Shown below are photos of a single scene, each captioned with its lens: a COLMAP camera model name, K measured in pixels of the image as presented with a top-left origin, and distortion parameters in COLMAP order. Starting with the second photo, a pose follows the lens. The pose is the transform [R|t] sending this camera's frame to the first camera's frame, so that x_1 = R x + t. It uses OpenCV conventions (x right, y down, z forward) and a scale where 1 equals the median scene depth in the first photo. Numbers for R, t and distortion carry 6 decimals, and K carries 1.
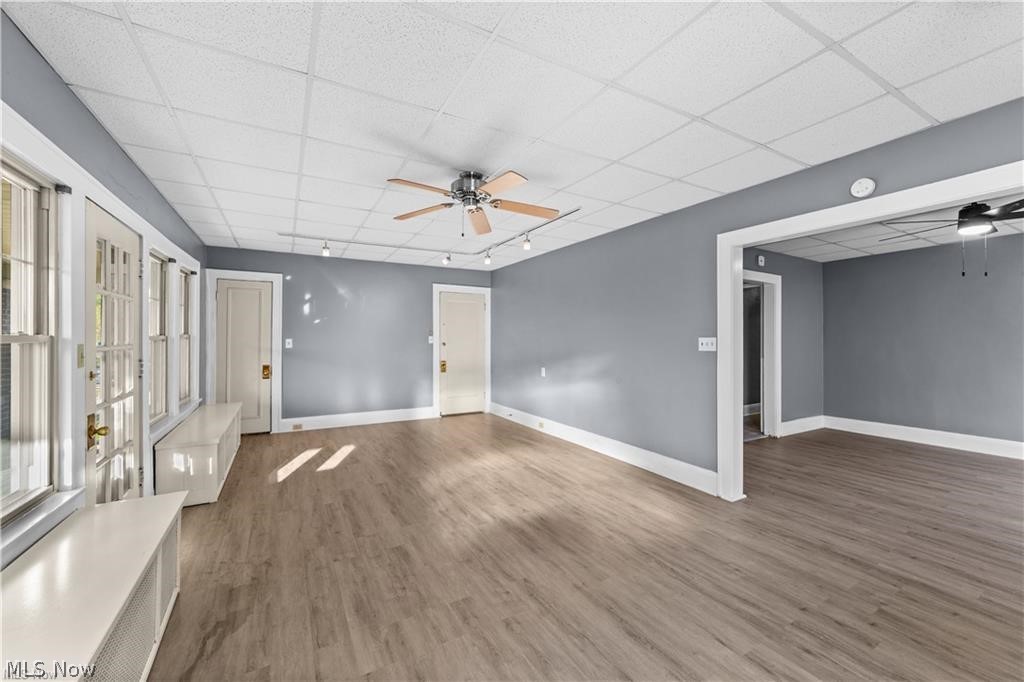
lens RADIAL K [[394.2, 0, 513.1], [0, 394.2, 345.2], [0, 0, 1]] dist [-0.001229, 0.000204]
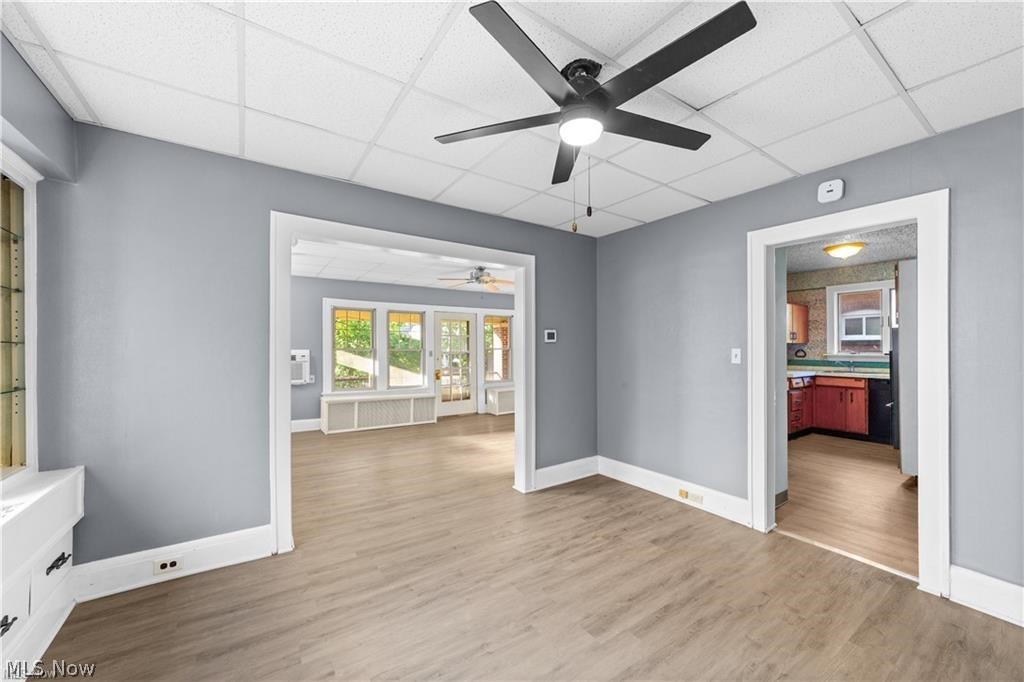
lens RADIAL K [[394.2, 0, 513.1], [0, 394.2, 345.2], [0, 0, 1]] dist [-0.001229, 0.000204]
pose [[0.082080, -0.007489, -0.996598, 1.660809], [0.002287, 0.999971, -0.007326, -0.026096], [0.996623, -0.001678, 0.082095, 0.853783]]
